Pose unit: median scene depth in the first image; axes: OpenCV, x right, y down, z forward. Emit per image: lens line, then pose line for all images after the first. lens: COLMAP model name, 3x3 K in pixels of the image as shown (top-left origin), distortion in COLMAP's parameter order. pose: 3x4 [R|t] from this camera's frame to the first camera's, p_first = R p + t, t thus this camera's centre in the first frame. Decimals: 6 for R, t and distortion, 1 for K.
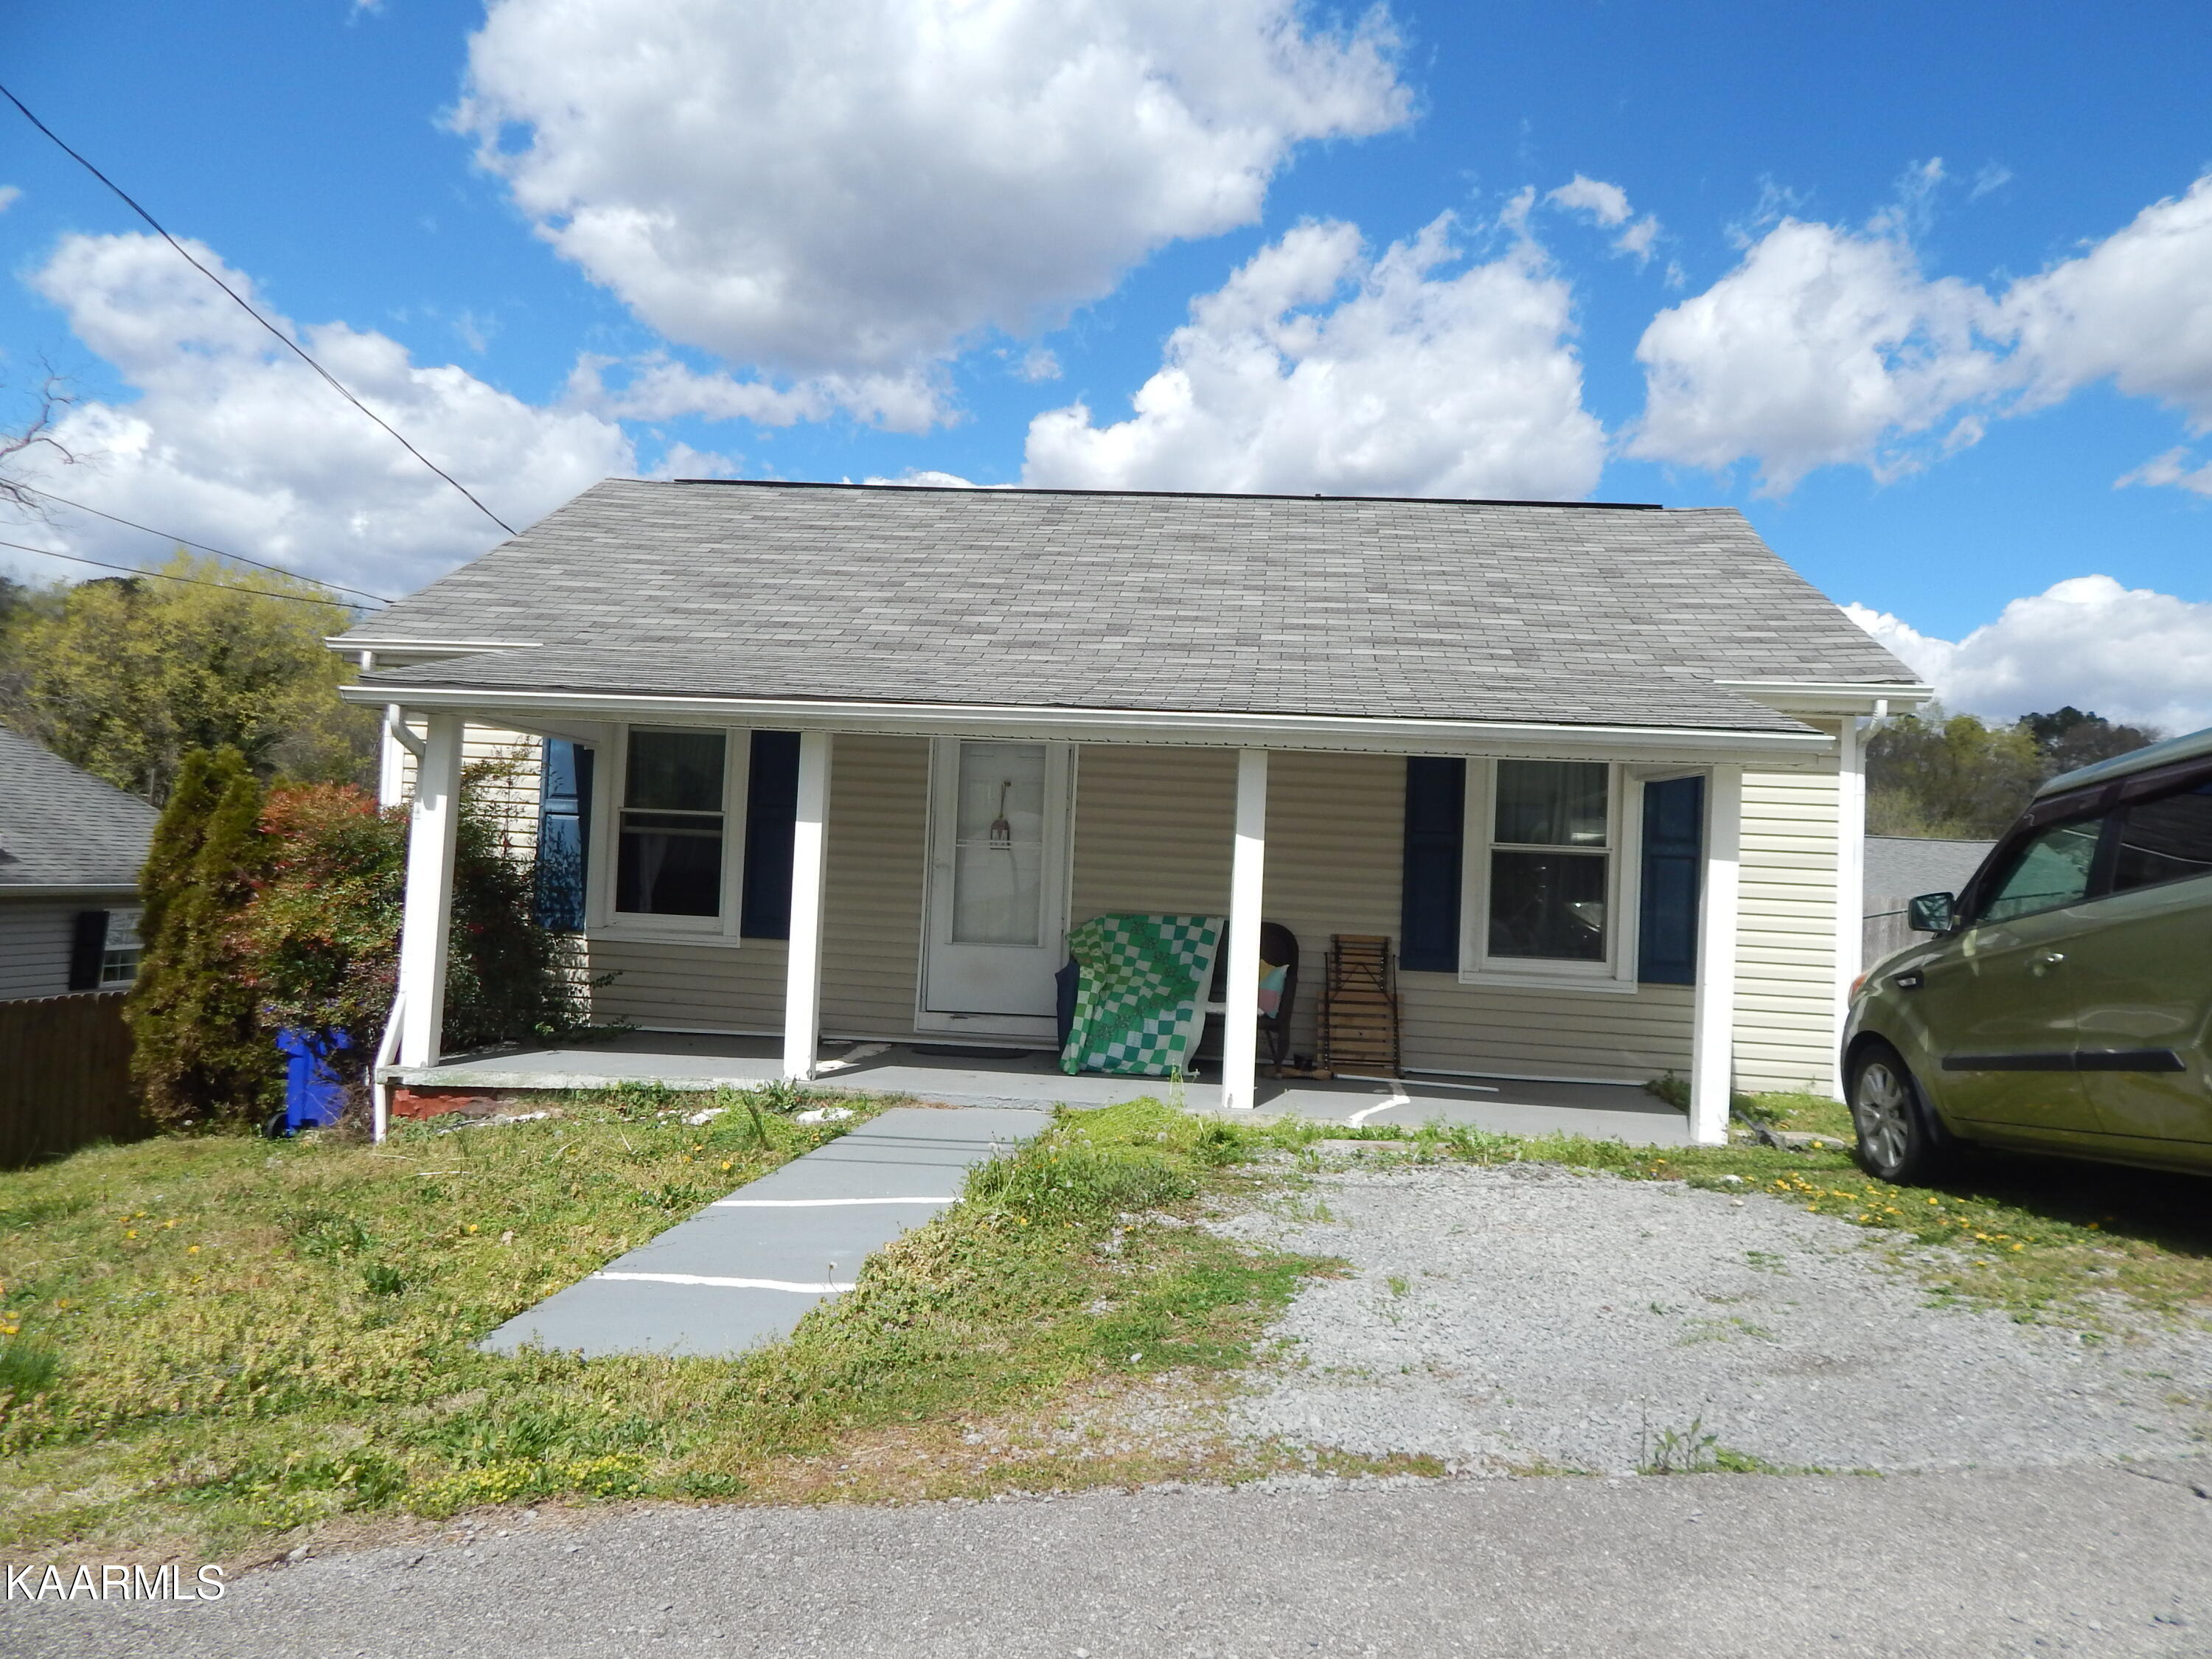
lens RADIAL K [[1450.9, 0, 1106.0], [0, 1450.9, 829.5], [0, 0, 1]] dist [0.002415, -0.013733]
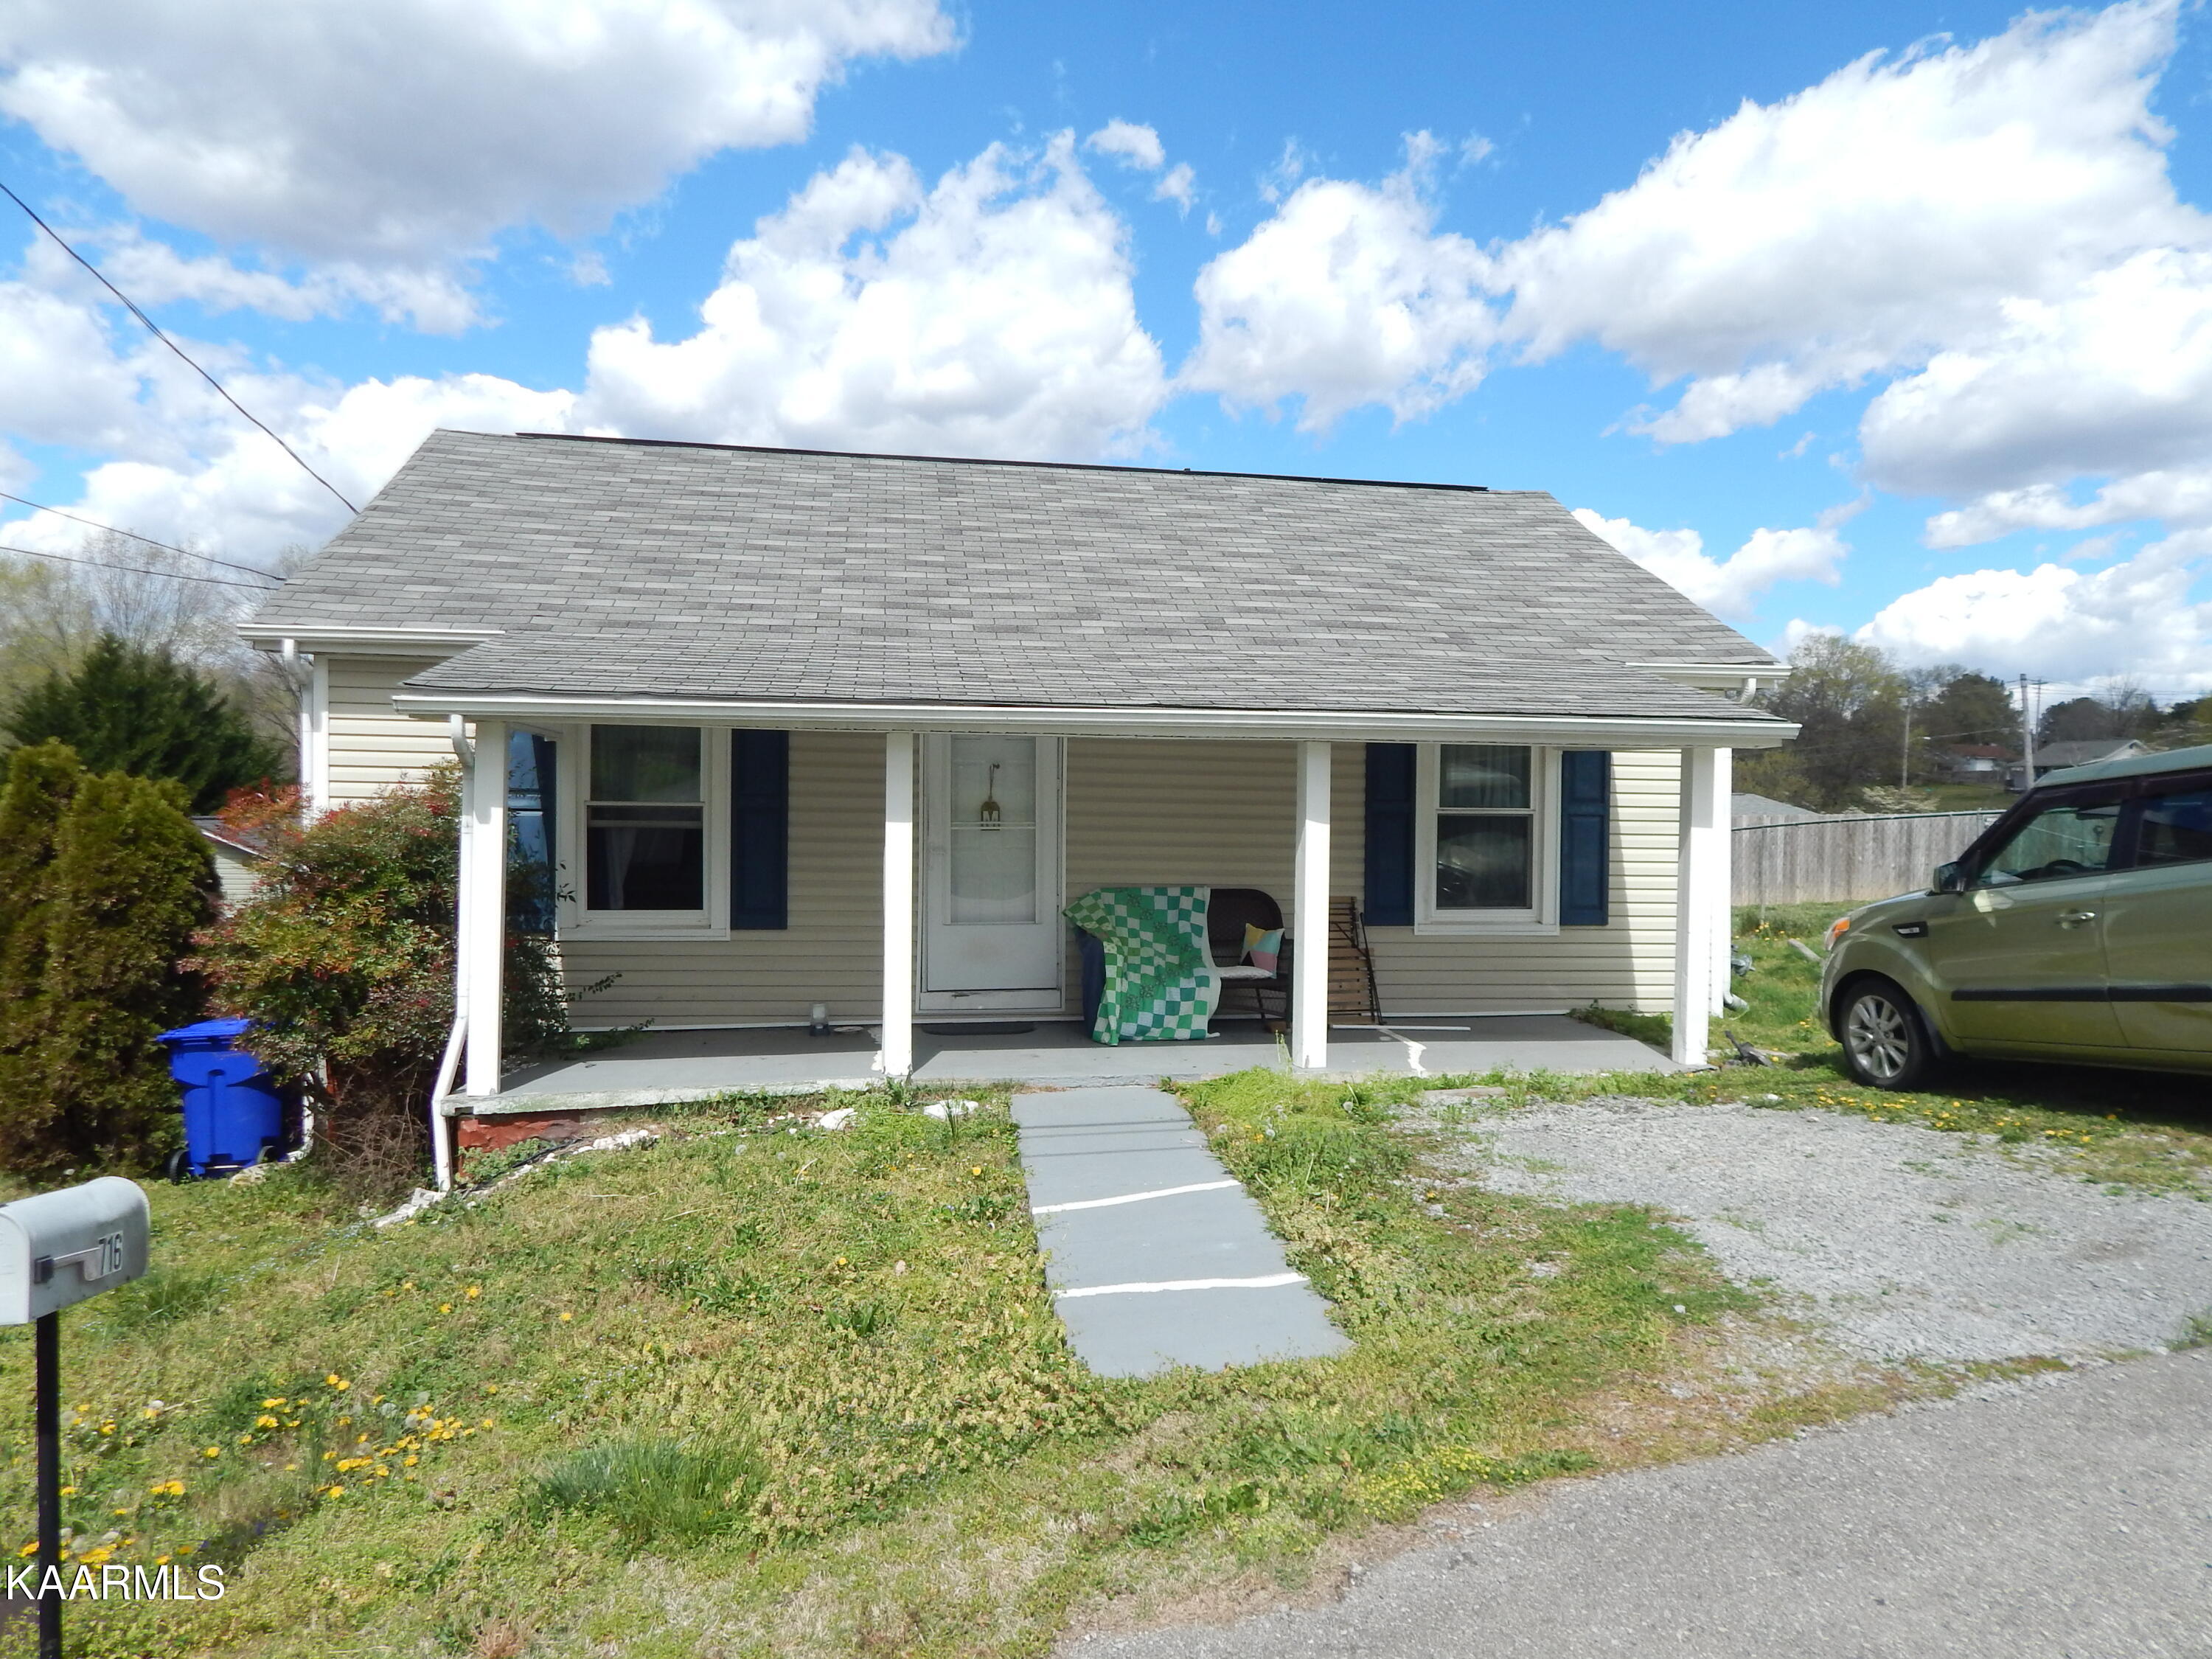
lens RADIAL K [[1450.9, 0, 1106.0], [0, 1450.9, 829.5], [0, 0, 1]] dist [0.002415, -0.013733]
pose [[0.964149, -0.040562, 0.262243, -0.278593], [0.026629, 0.998049, 0.056470, -0.044864], [-0.264022, -0.047462, 0.963348, -0.010666]]
